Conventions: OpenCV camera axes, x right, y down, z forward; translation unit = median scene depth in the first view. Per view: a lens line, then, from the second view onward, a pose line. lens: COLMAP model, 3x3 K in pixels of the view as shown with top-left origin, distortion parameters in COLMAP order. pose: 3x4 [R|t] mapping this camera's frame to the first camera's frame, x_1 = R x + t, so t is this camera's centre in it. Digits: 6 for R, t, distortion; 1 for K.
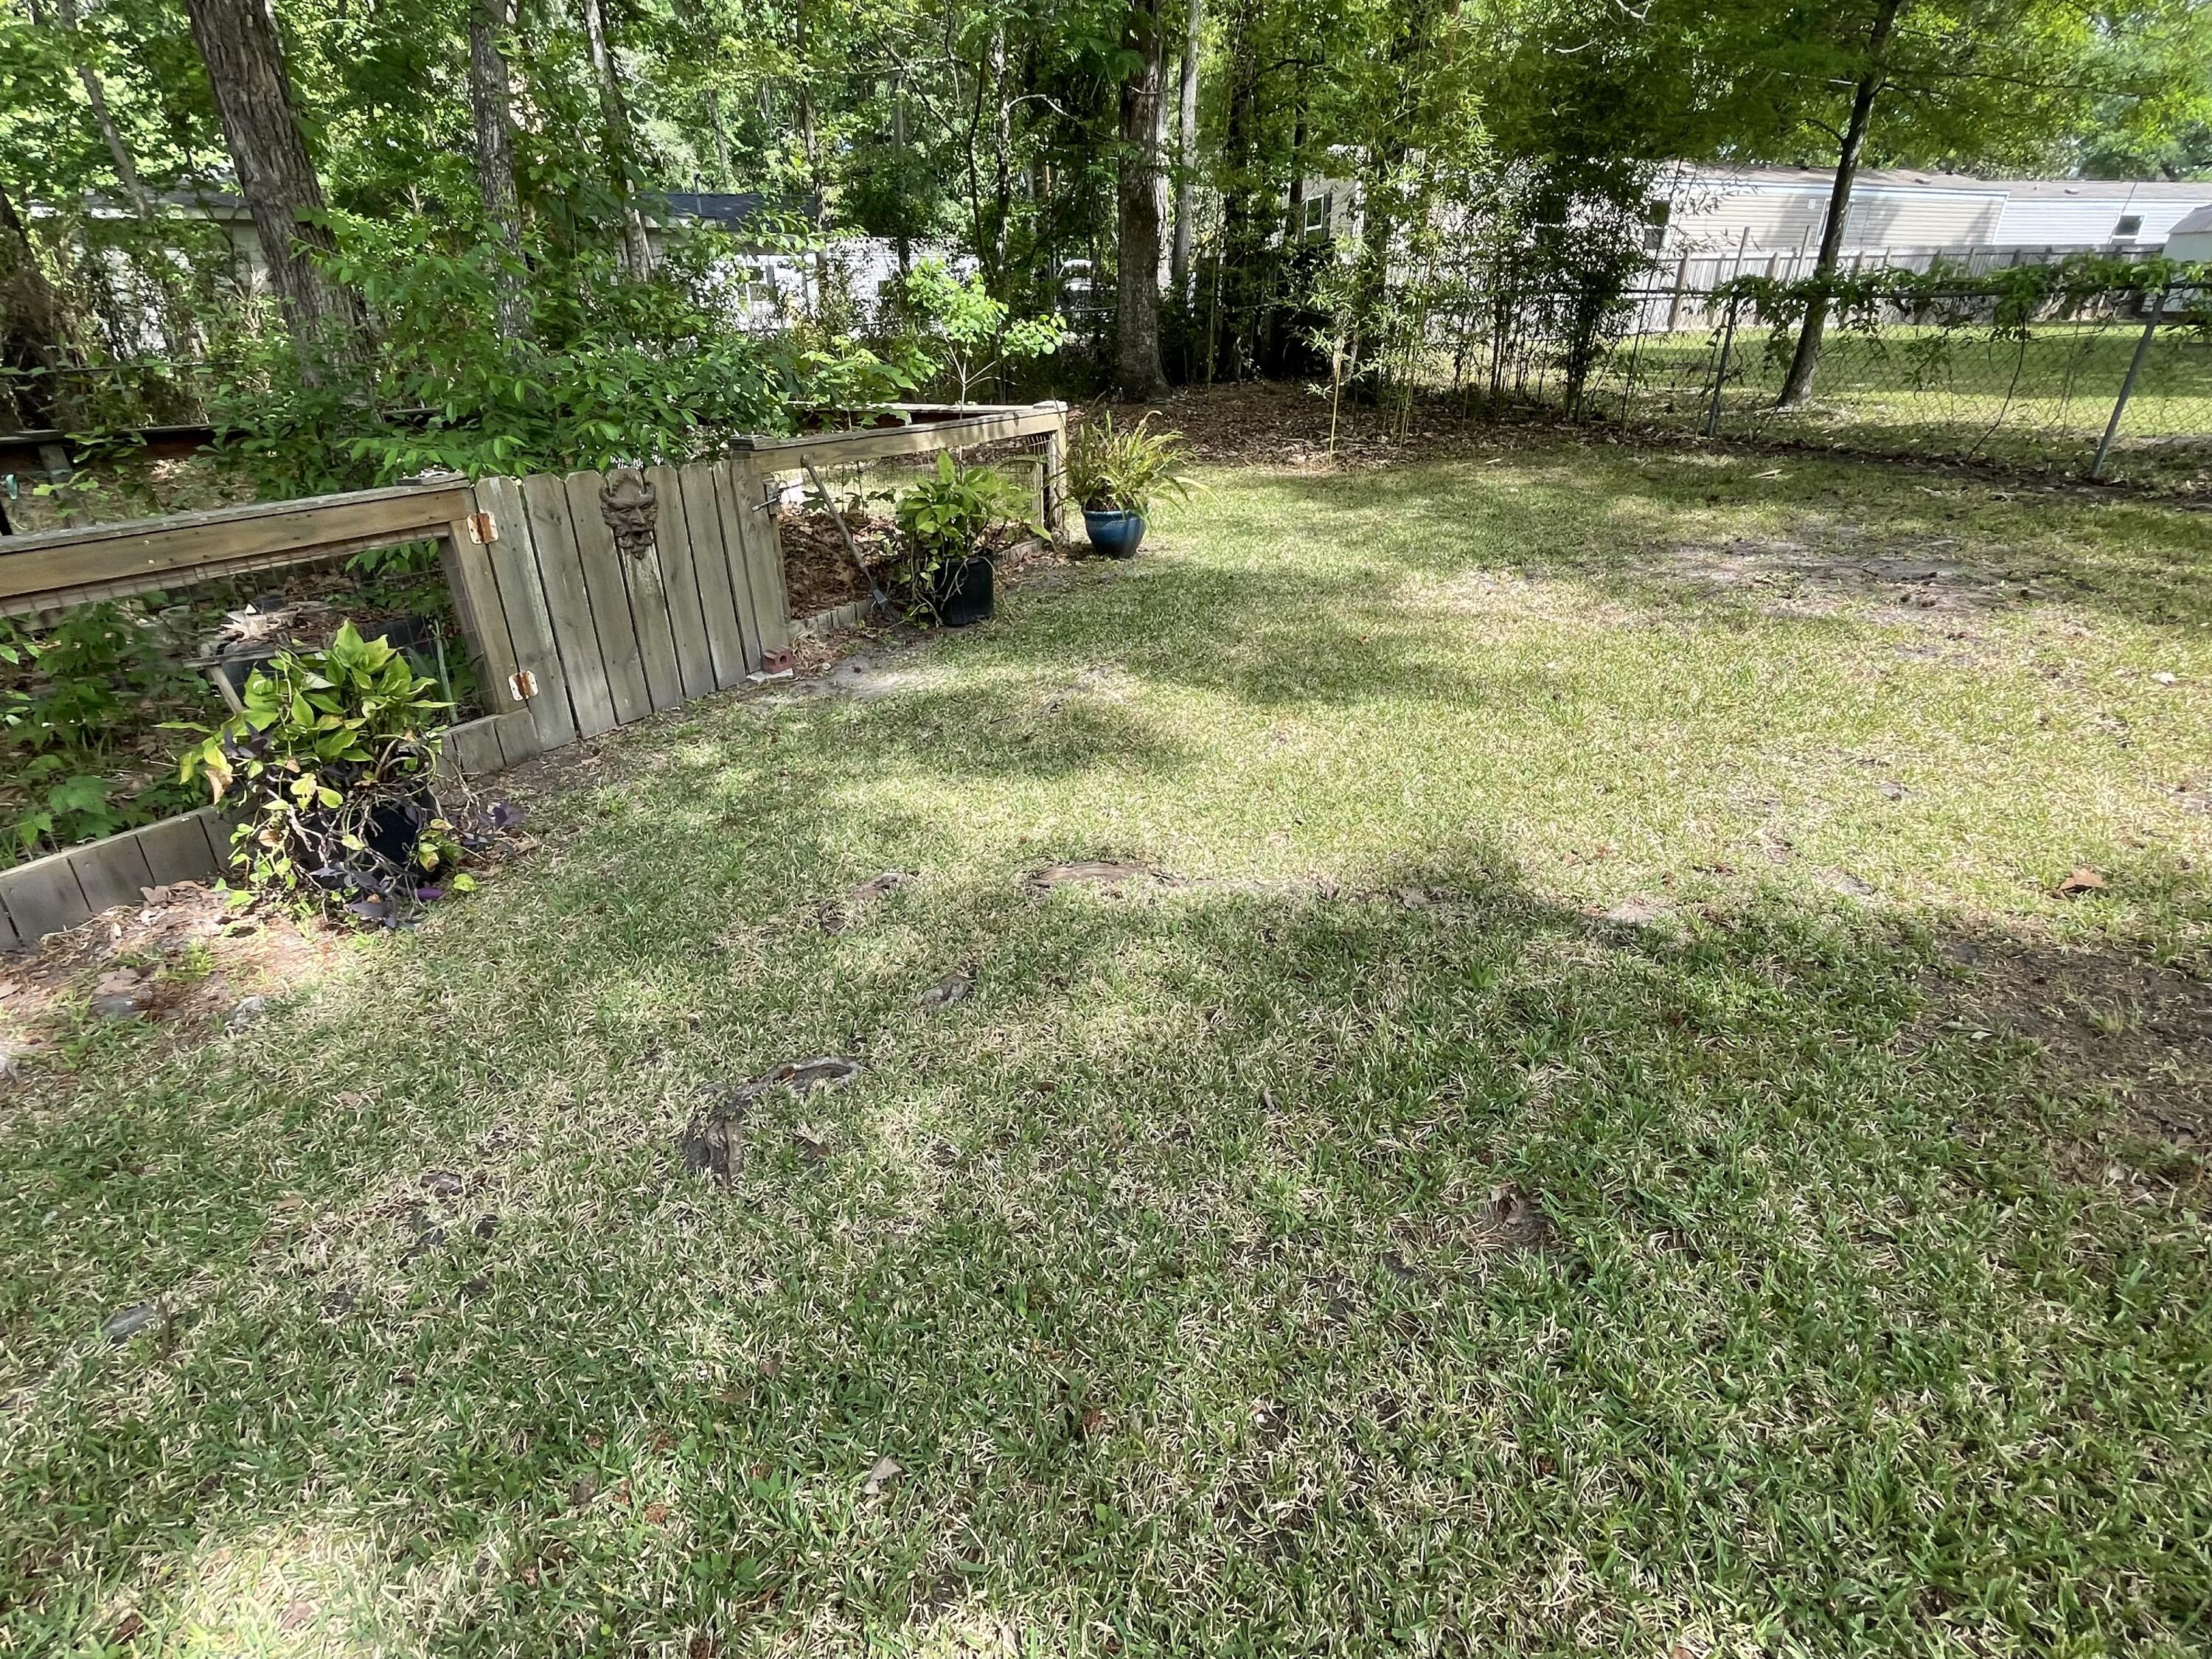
lens RADIAL K [[1066.6, 0, 1106.0], [0, 1066.6, 829.5], [0, 0, 1]] dist [-0.000761, -0.001261]
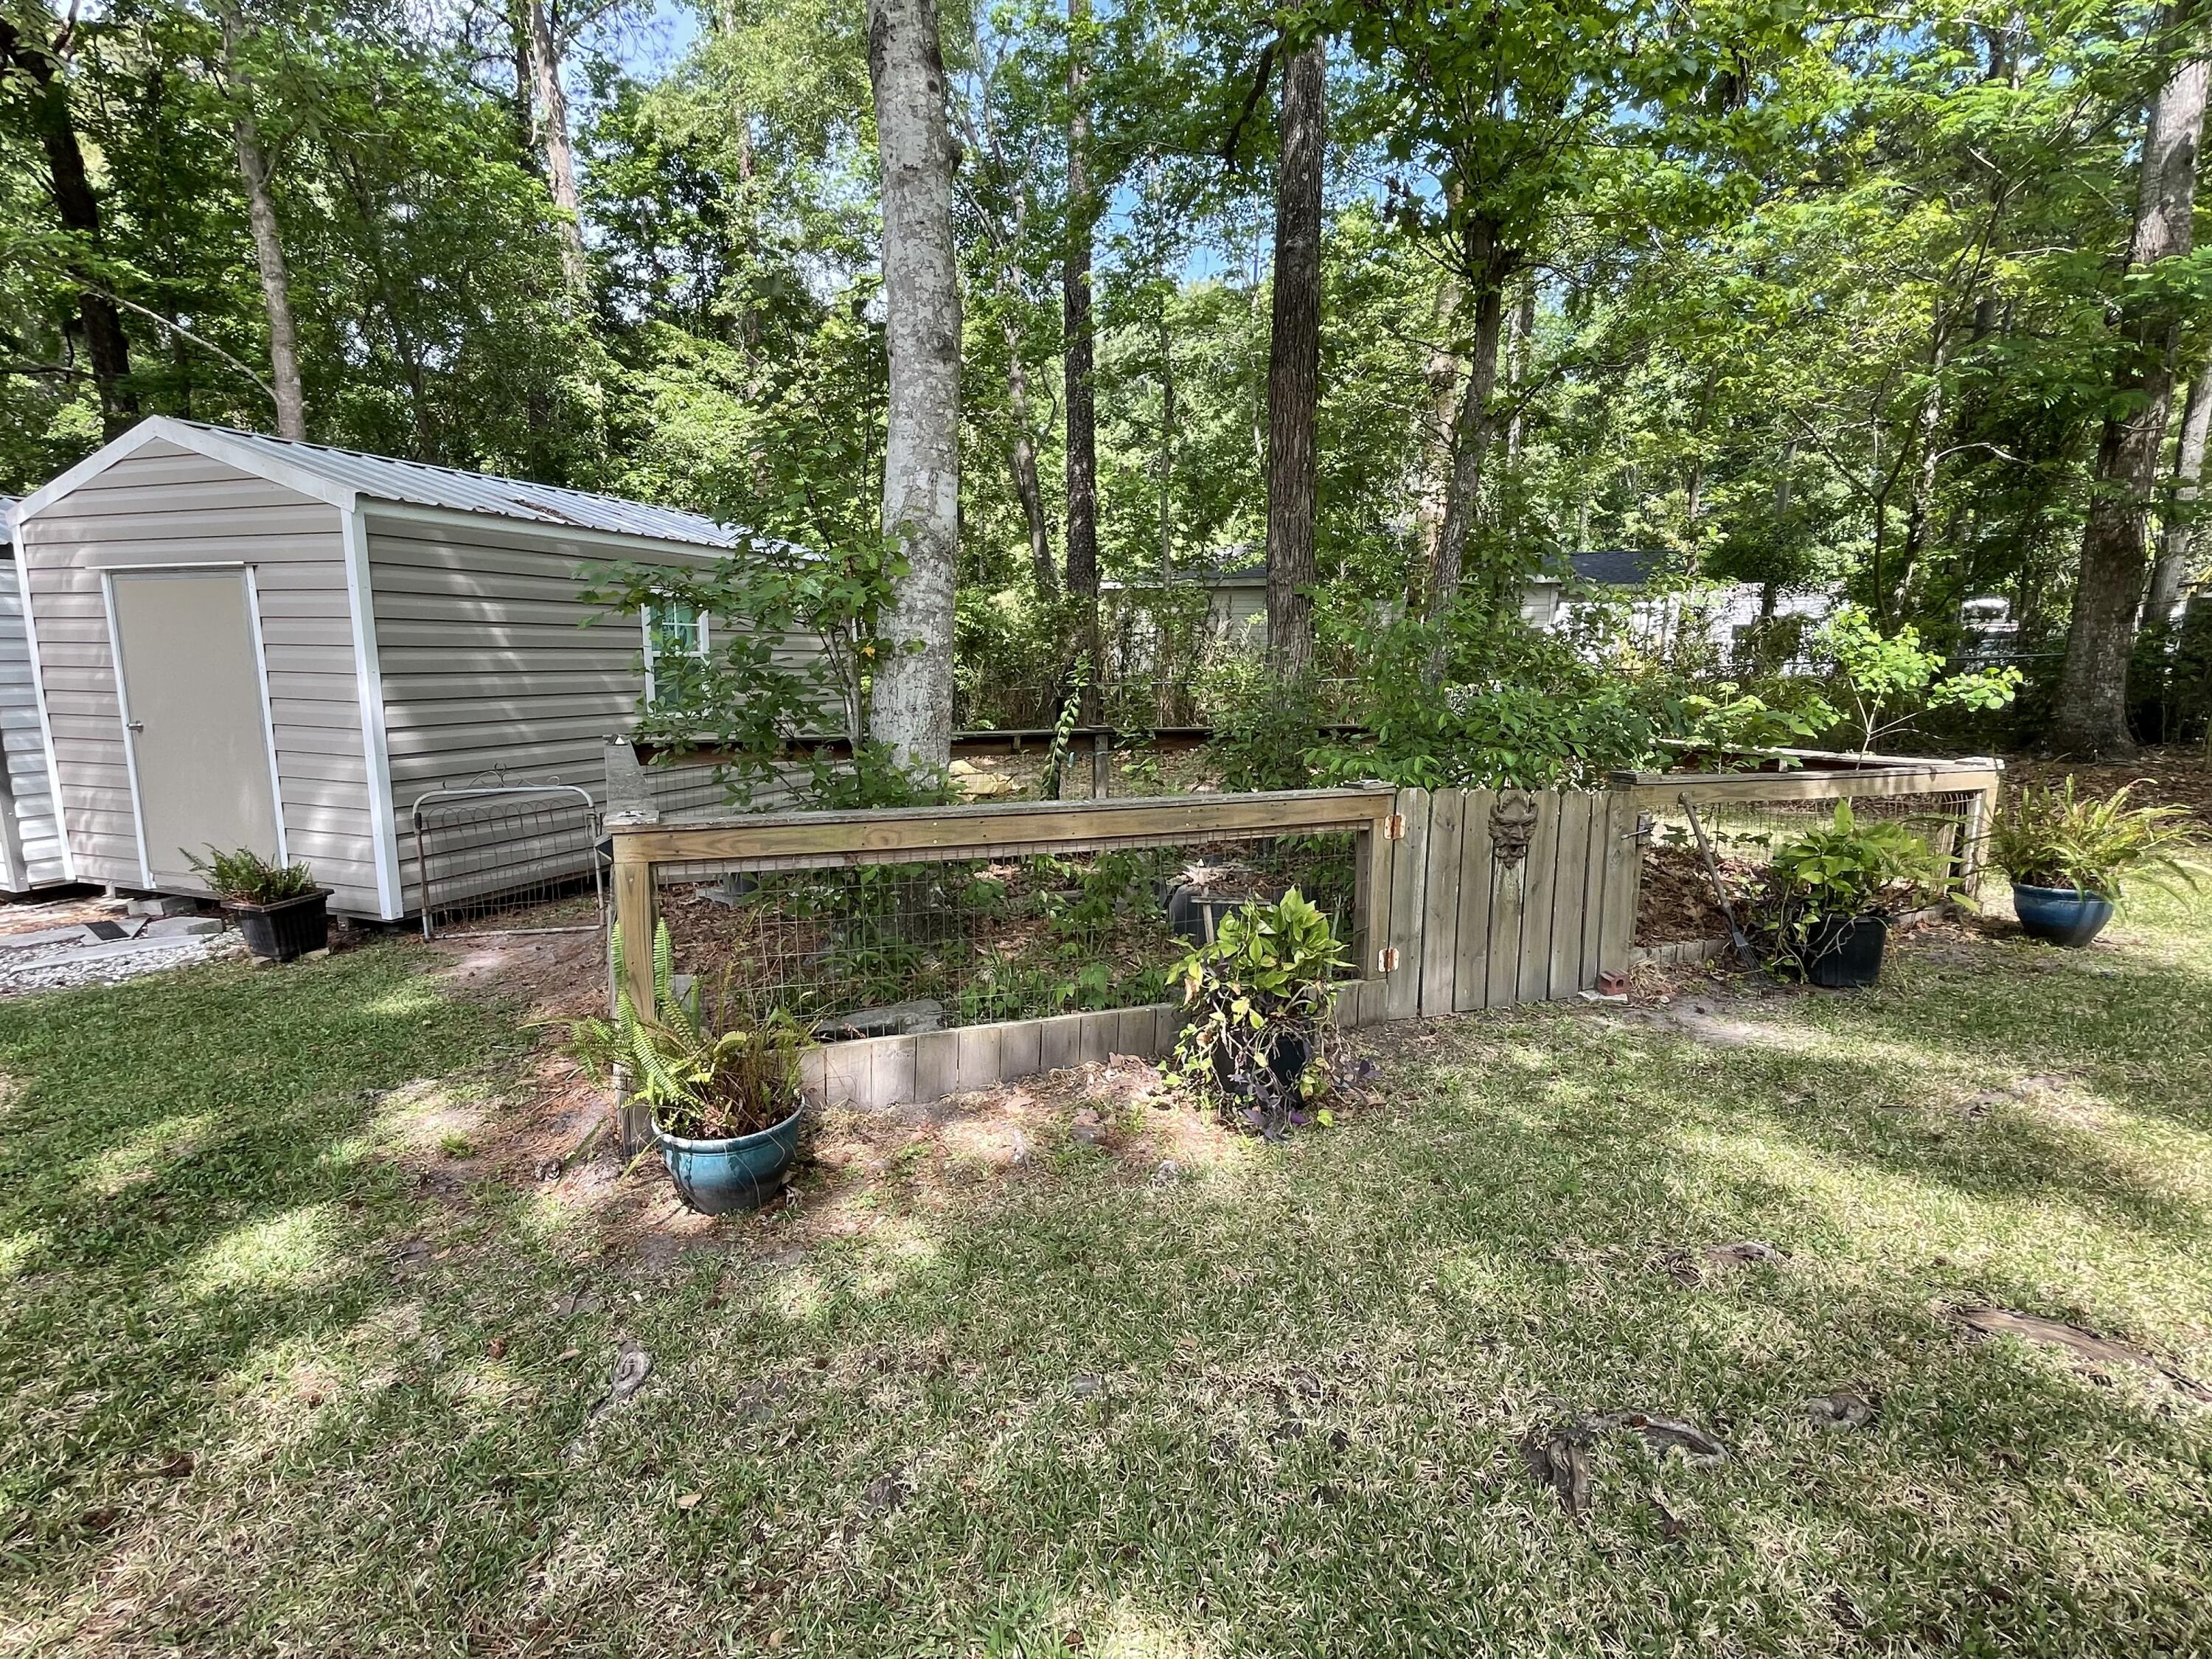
lens RADIAL K [[1066.6, 0, 1106.0], [0, 1066.6, 829.5], [0, 0, 1]] dist [-0.000761, -0.001261]
pose [[0.766595, 0.116565, -0.631462, -0.082661], [-0.288751, 0.940928, -0.176853, 0.025588], [0.573546, 0.317910, 0.754969, -0.090053]]
